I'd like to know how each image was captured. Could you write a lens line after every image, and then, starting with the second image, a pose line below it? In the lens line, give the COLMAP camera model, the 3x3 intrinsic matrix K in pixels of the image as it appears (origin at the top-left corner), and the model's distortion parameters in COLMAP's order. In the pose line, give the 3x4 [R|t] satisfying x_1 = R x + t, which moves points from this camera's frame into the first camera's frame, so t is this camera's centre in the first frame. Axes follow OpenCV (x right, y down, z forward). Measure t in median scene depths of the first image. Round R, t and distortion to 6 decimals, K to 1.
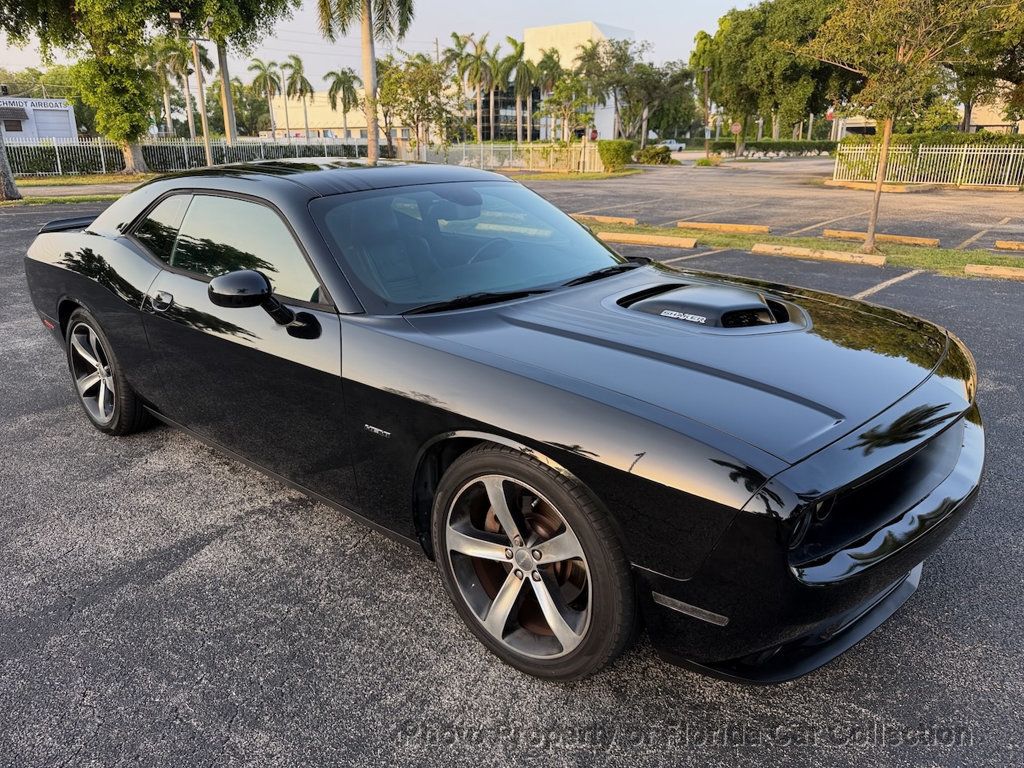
lens RADIAL K [[744.1, 0, 509.4], [0, 744.1, 388.1], [0, 0, 1]] dist [0.016988, -0.023004]
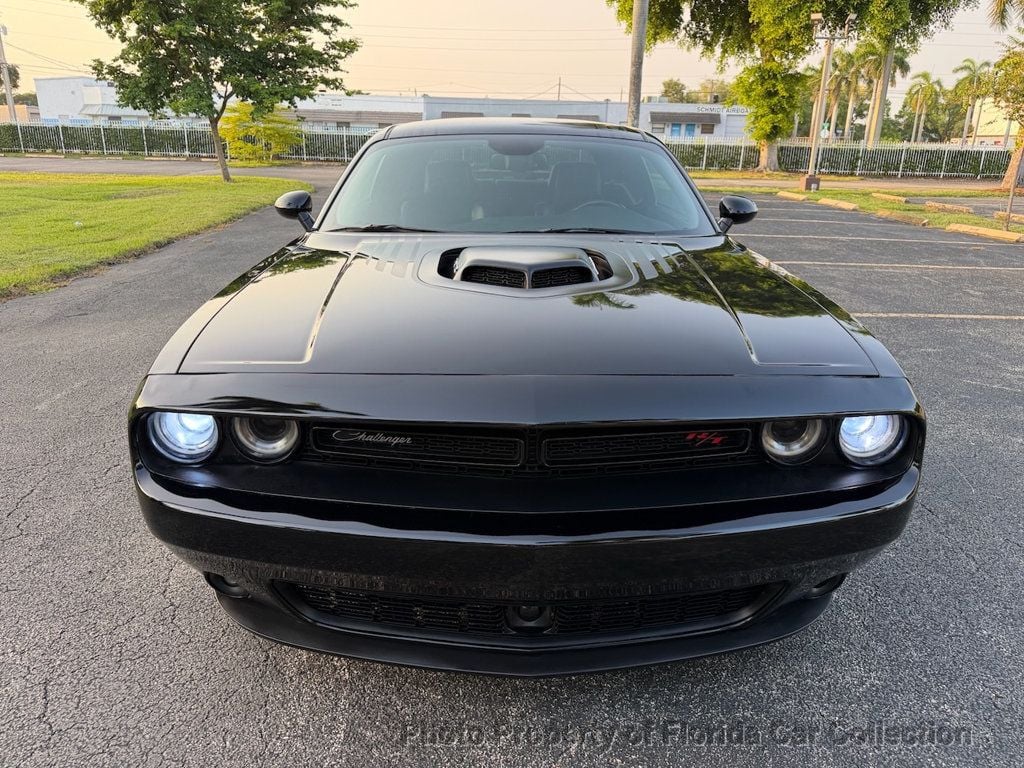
lens RADIAL K [[741.6, 0, 516.3], [0, 741.6, 384.9], [0, 0, 1]] dist [0.022226, -0.029399]
pose [[0.667152, 0.246828, -0.702840, 0.085783], [-0.255443, 0.962105, 0.095406, -0.005259], [0.699755, 0.115886, 0.704921, 0.039069]]
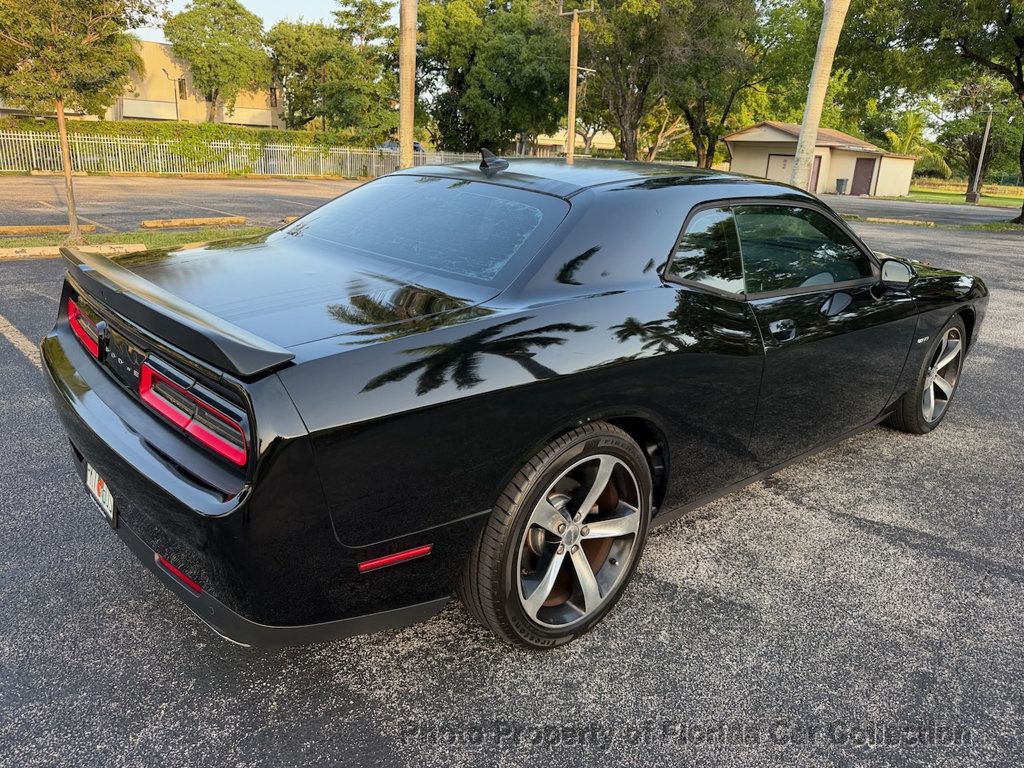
lens RADIAL K [[741.6, 0, 516.3], [0, 741.6, 384.9], [0, 0, 1]] dist [0.022226, -0.029399]
pose [[0.107624, -0.290253, 0.950879, -0.161652], [0.267390, 0.929643, 0.253507, -0.043363], [-0.957559, 0.226972, 0.177662, 0.140593]]
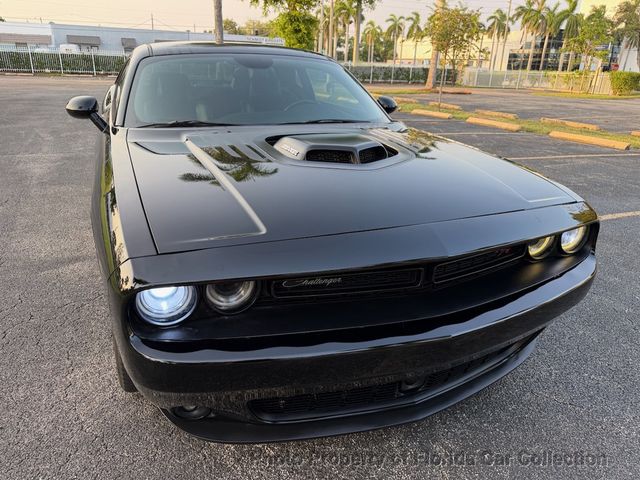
lens RADIAL K [[465.1, 0, 318.4], [0, 465.1, 242.6], [0, 0, 1]] dist [0.016988, -0.023004]
pose [[0.895056, 0.187917, -0.404427, 0.055728], [-0.173057, 0.982175, 0.073368, -0.000318], [0.411005, 0.004320, 0.911623, 0.026680]]
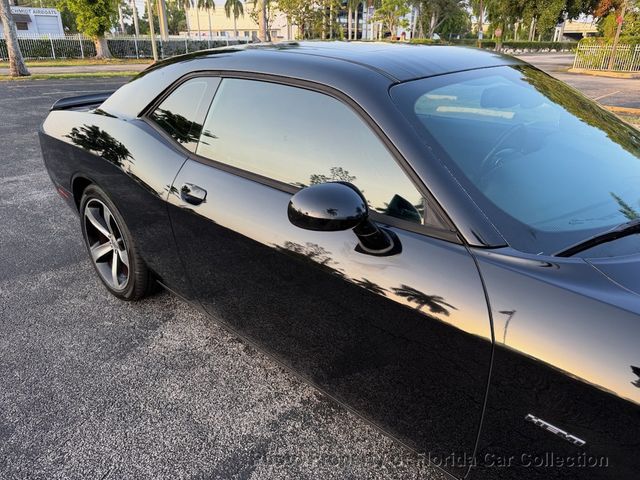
lens RADIAL K [[461.0, 0, 323.6], [0, 461.0, 237.8], [0, 0, 1]] dist [0.018889, -0.025380]
pose [[0.999663, 0.018573, -0.018140, -0.035203], [-0.016991, 0.996336, 0.083819, -0.013949], [0.019630, -0.083483, 0.996316, 0.051587]]
